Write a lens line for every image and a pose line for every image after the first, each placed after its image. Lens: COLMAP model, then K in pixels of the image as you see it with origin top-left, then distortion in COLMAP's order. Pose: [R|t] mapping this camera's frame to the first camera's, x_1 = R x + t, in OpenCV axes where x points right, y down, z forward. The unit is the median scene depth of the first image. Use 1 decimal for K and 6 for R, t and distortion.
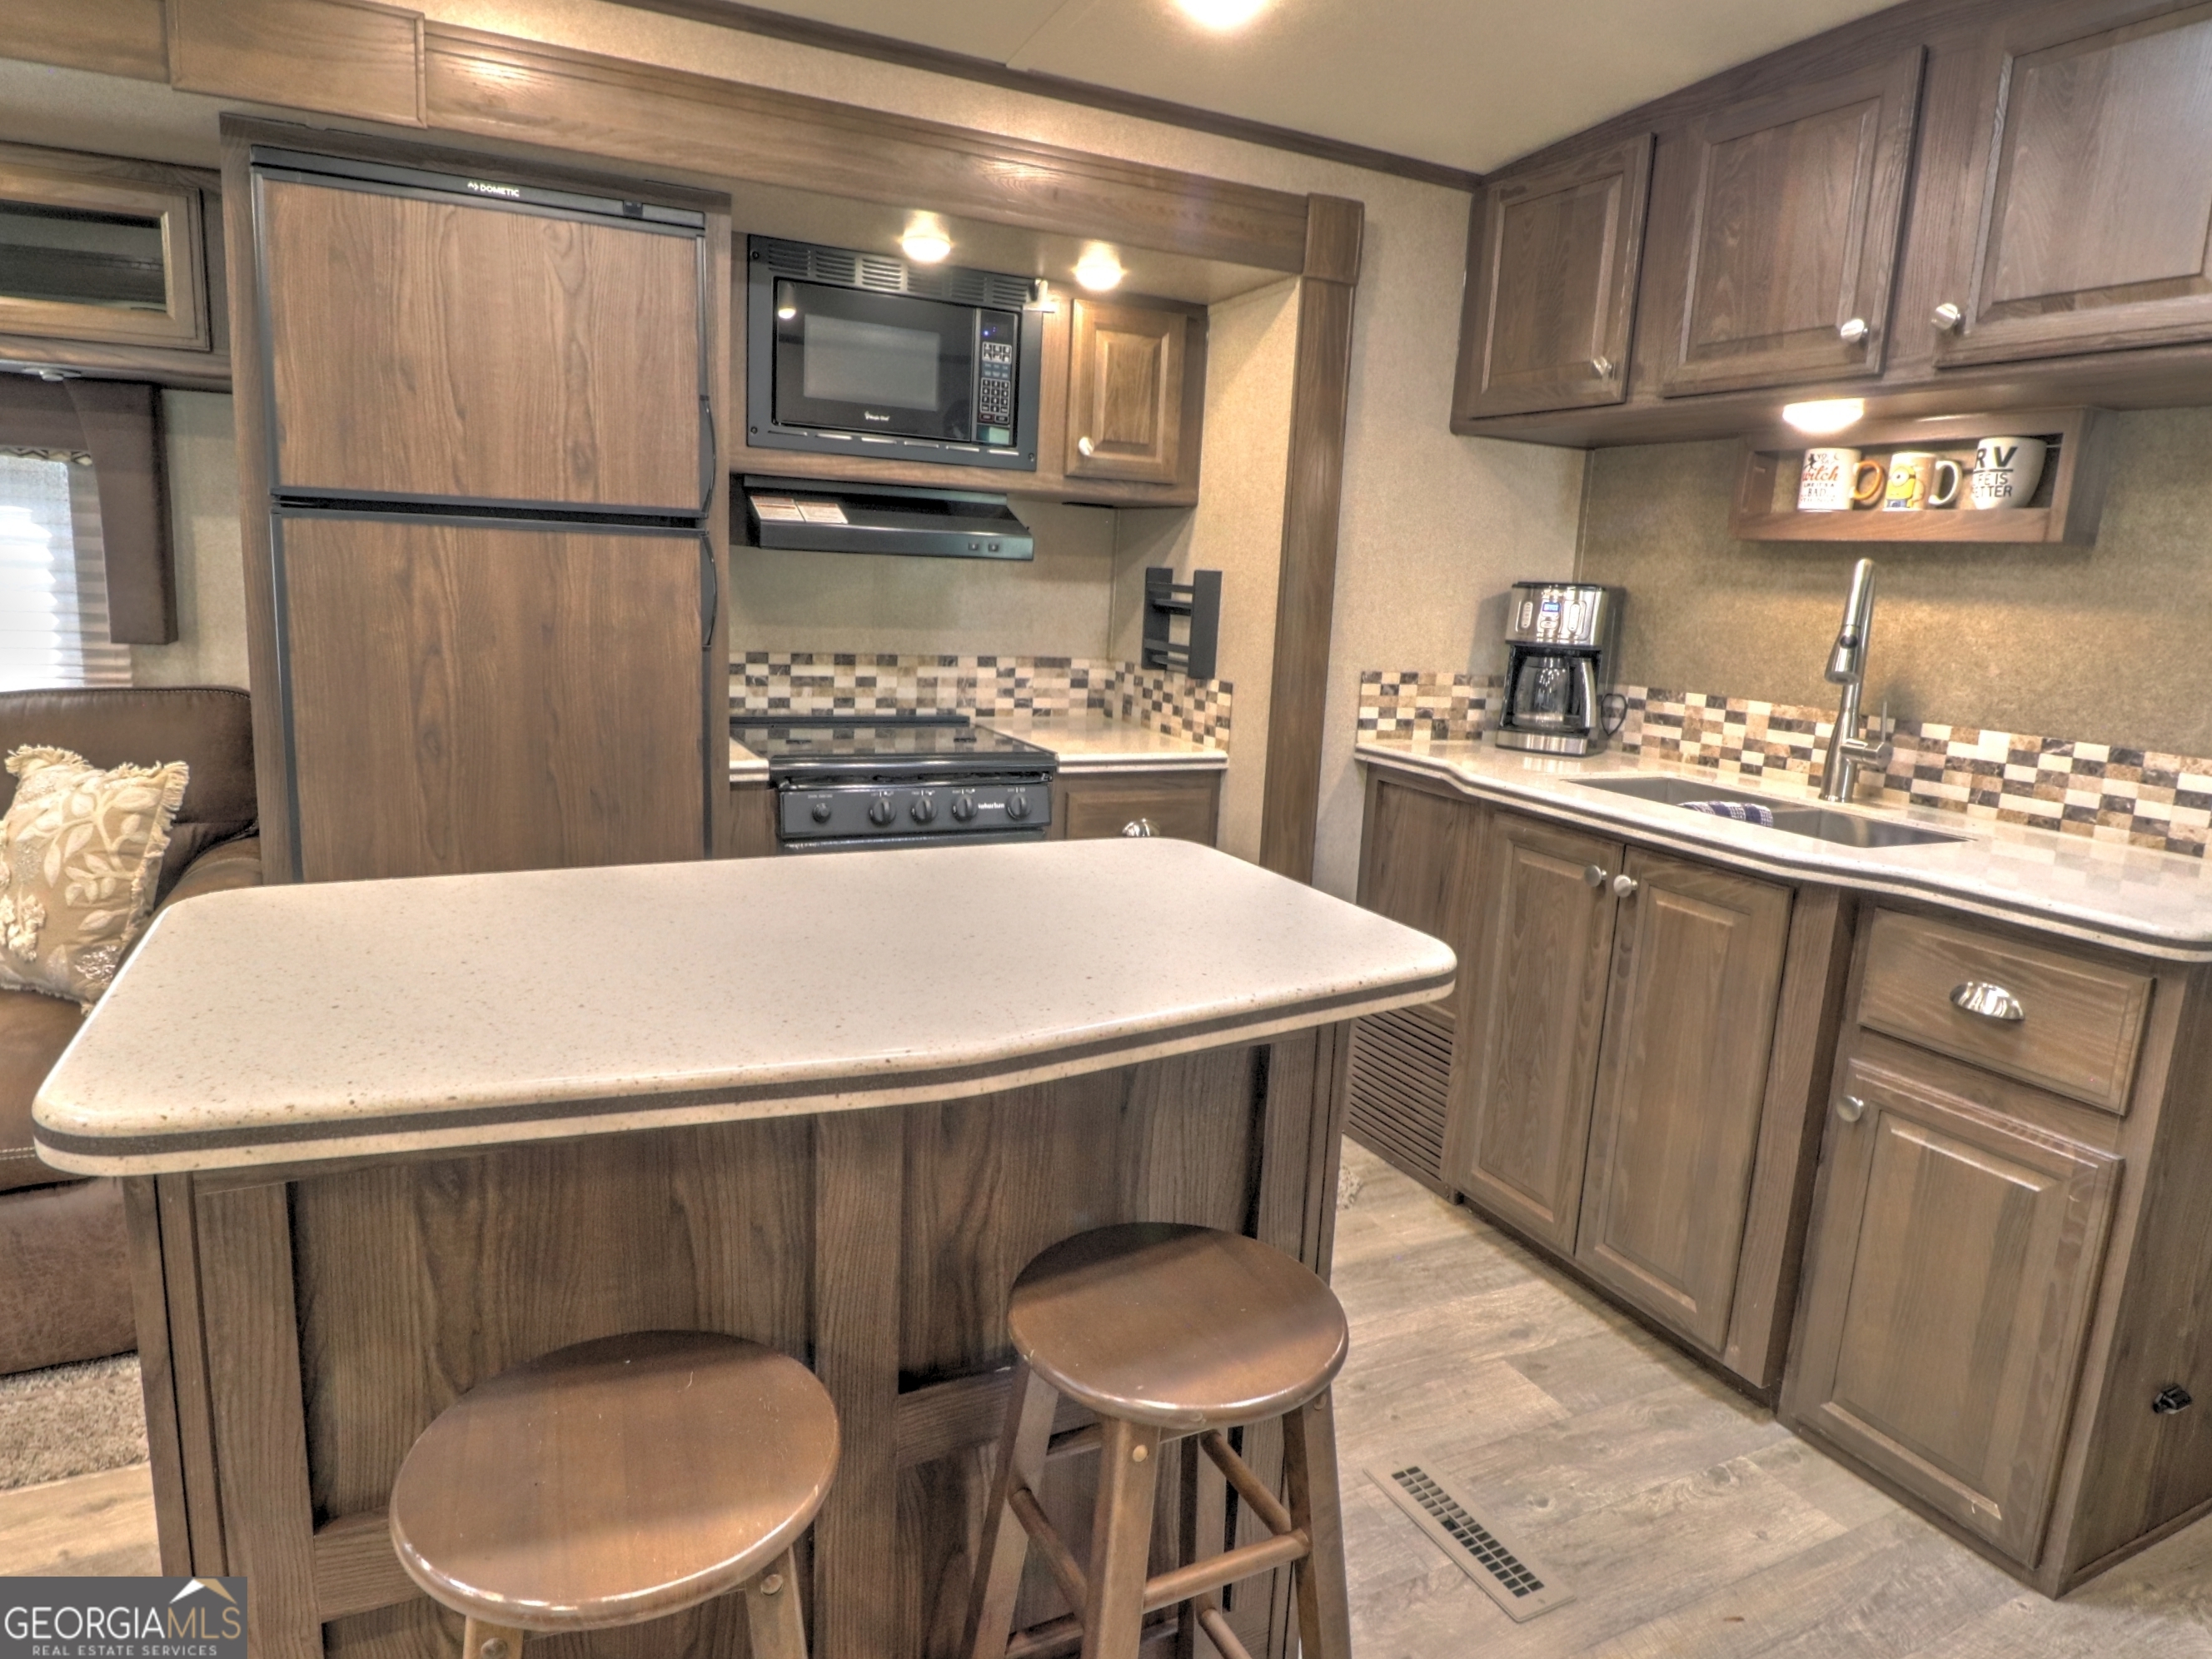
lens RADIAL K [[1308.7, 0, 1109.2], [0, 1308.7, 800.8], [0, 0, 1]] dist [0.003825, -0.016910]
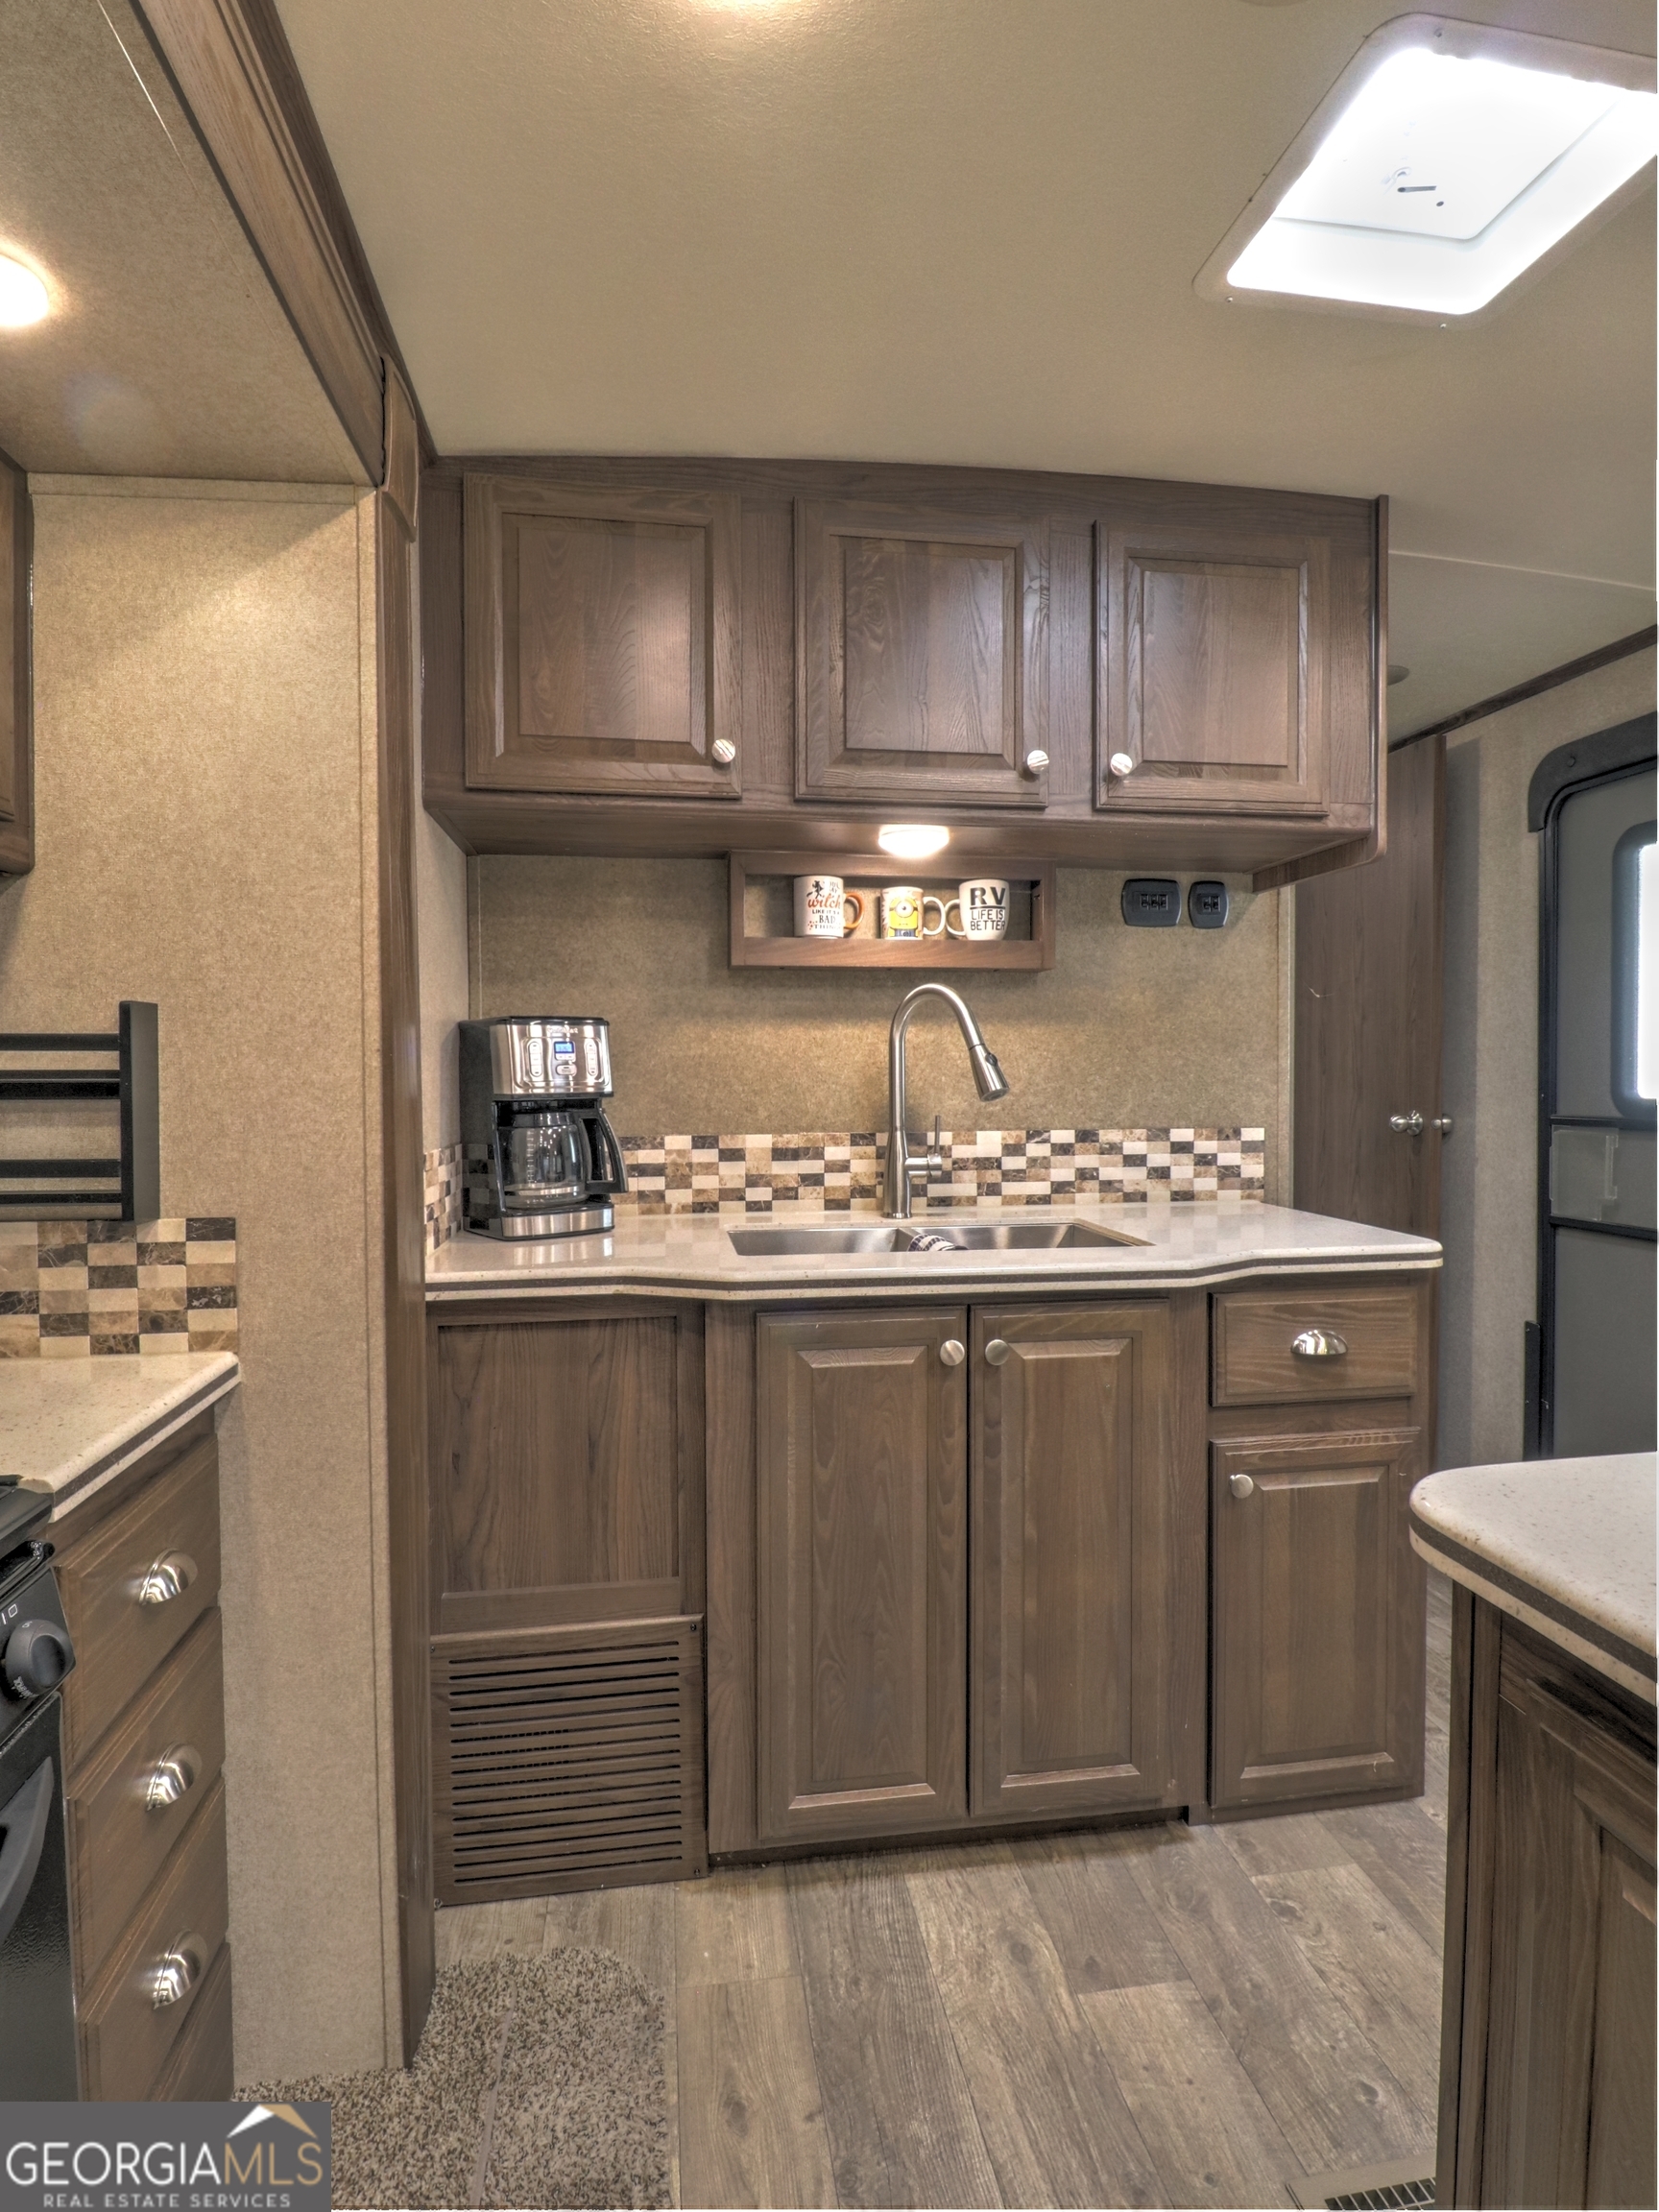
lens RADIAL K [[1159.0, 0, 840.4], [0, 1159.0, 1096.7], [0, 0, 1]] dist [0.004184, -0.015344]
pose [[0.302763, -0.078753, 0.949807, -0.325564], [0.185677, 0.982358, 0.022265, -0.126786], [-0.934804, 0.169617, 0.312045, 0.775662]]
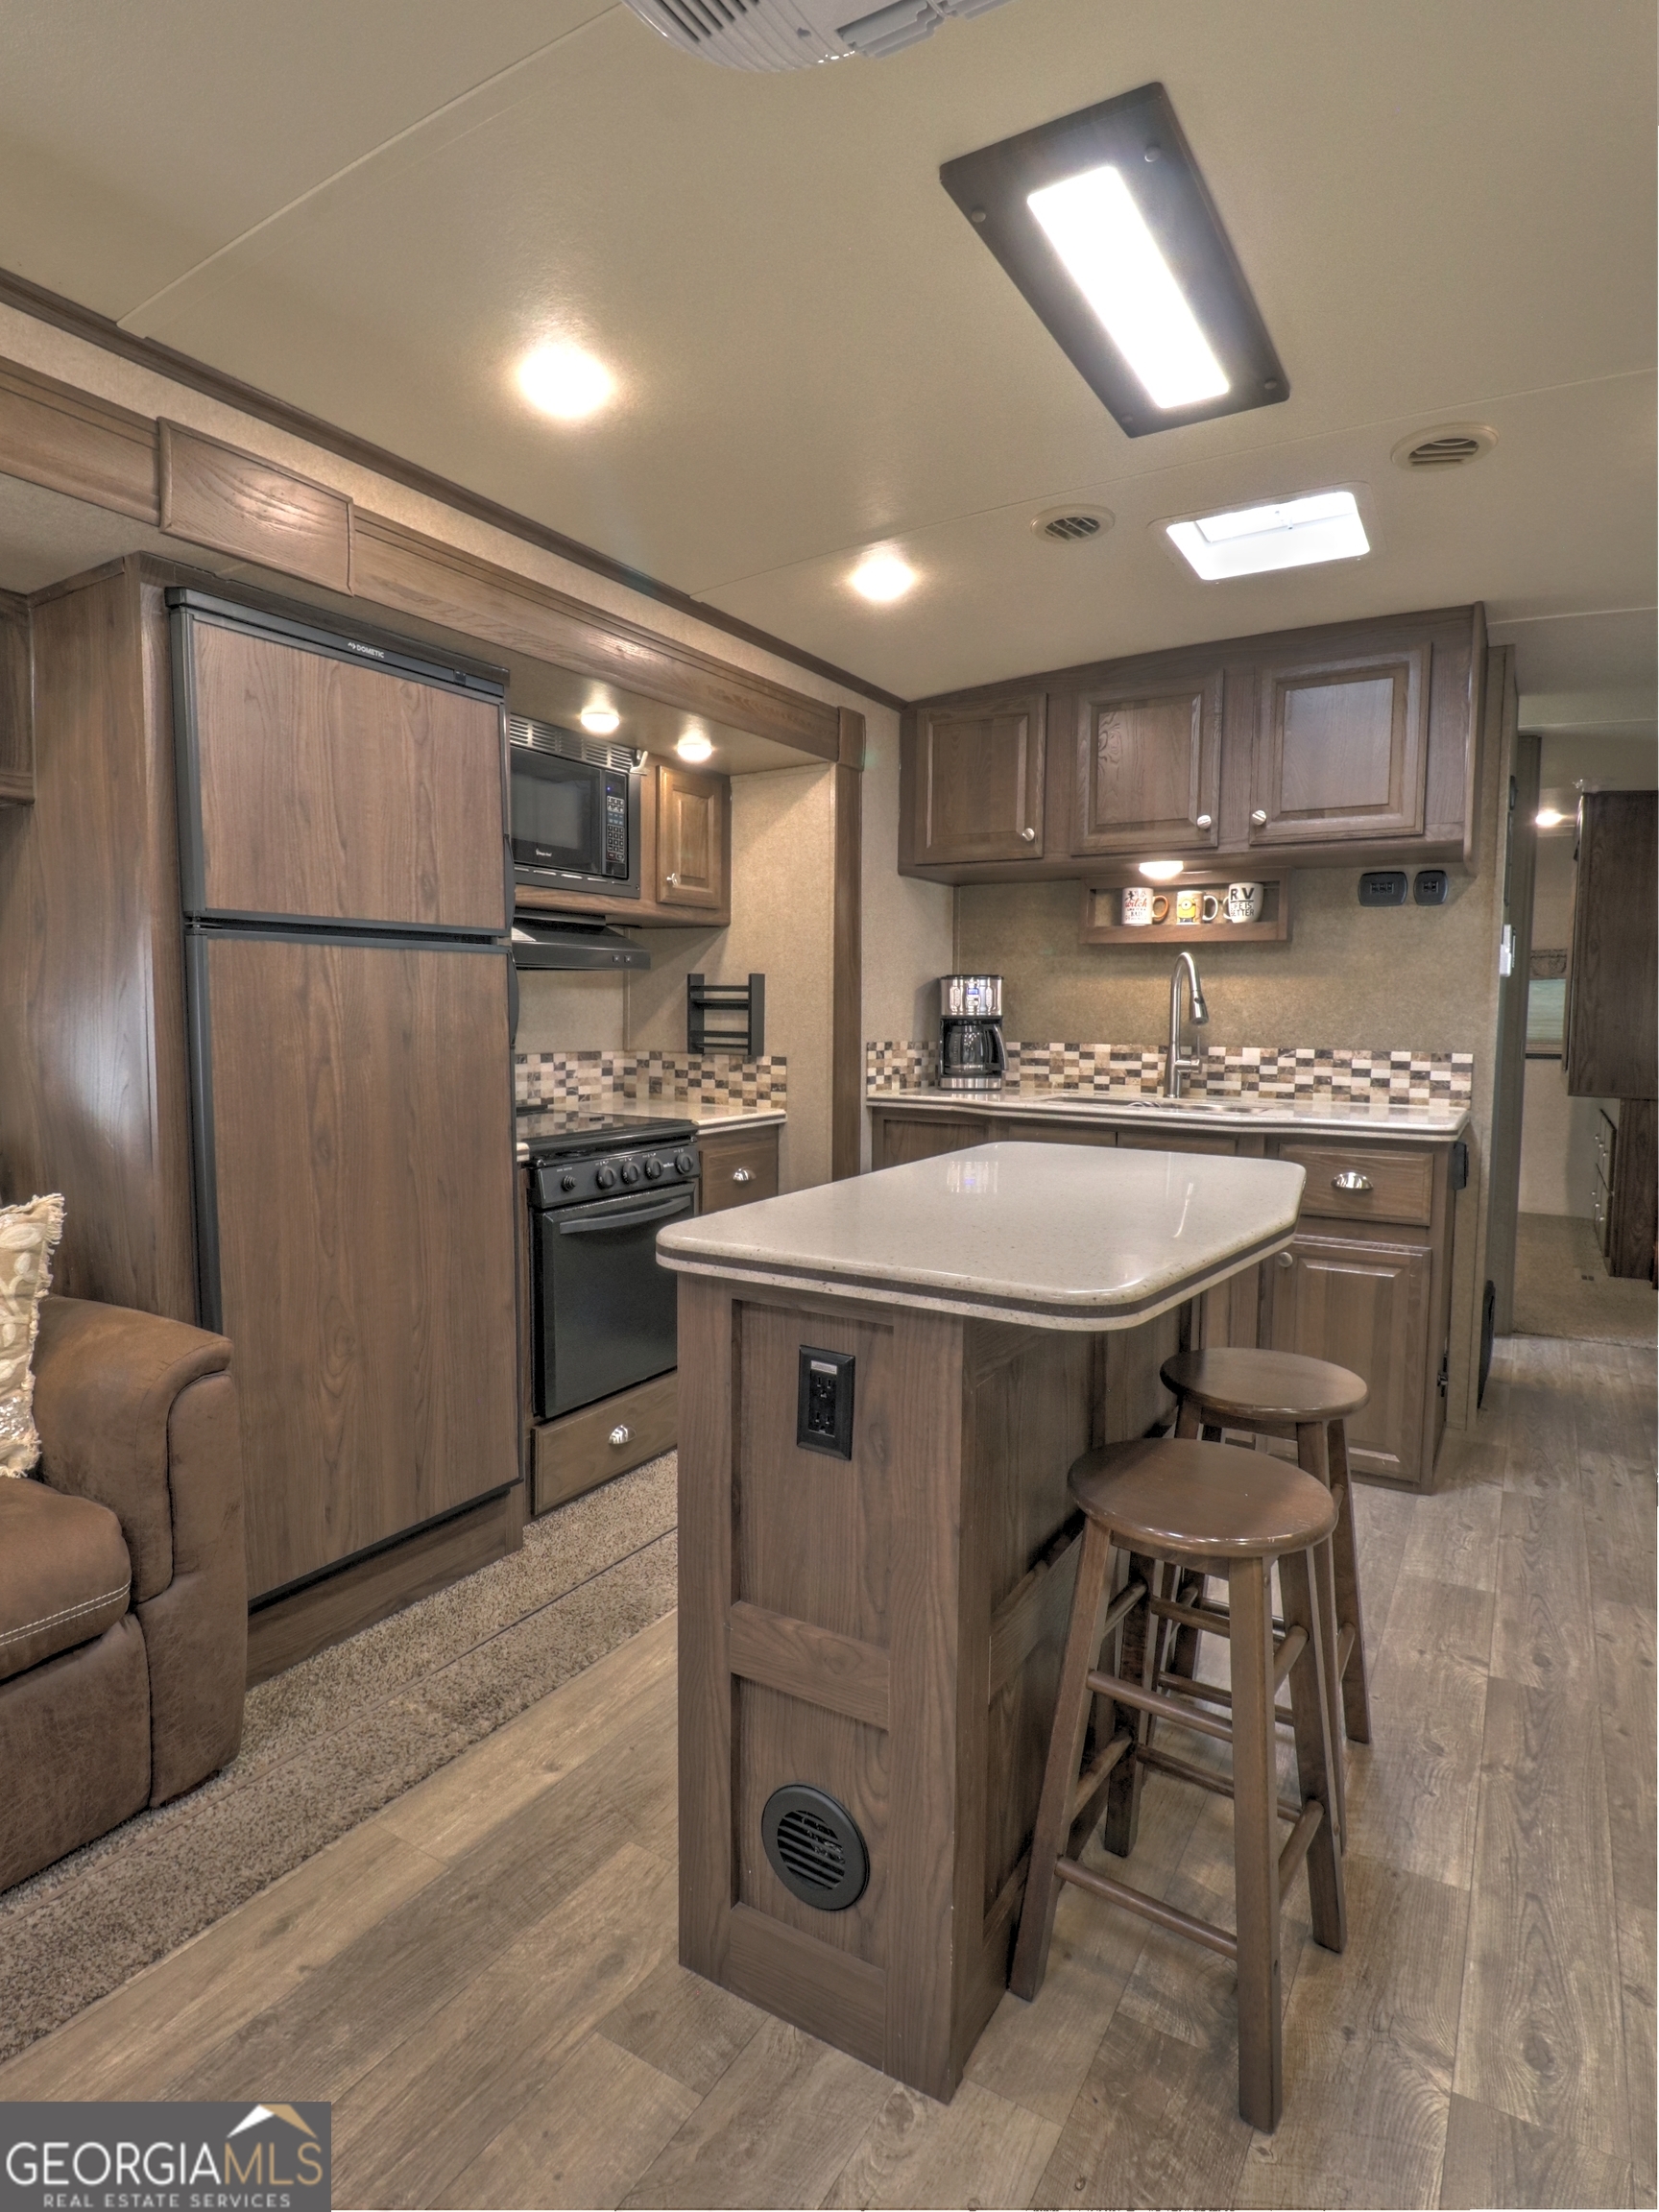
lens RADIAL K [[1159.0, 0, 840.4], [0, 1159.0, 1096.7], [0, 0, 1]] dist [0.004184, -0.015344]
pose [[0.842791, -0.084960, 0.531493, -0.600878], [0.126409, 0.991088, -0.042021, 0.007319], [-0.523186, 0.102600, 0.846020, -0.019493]]
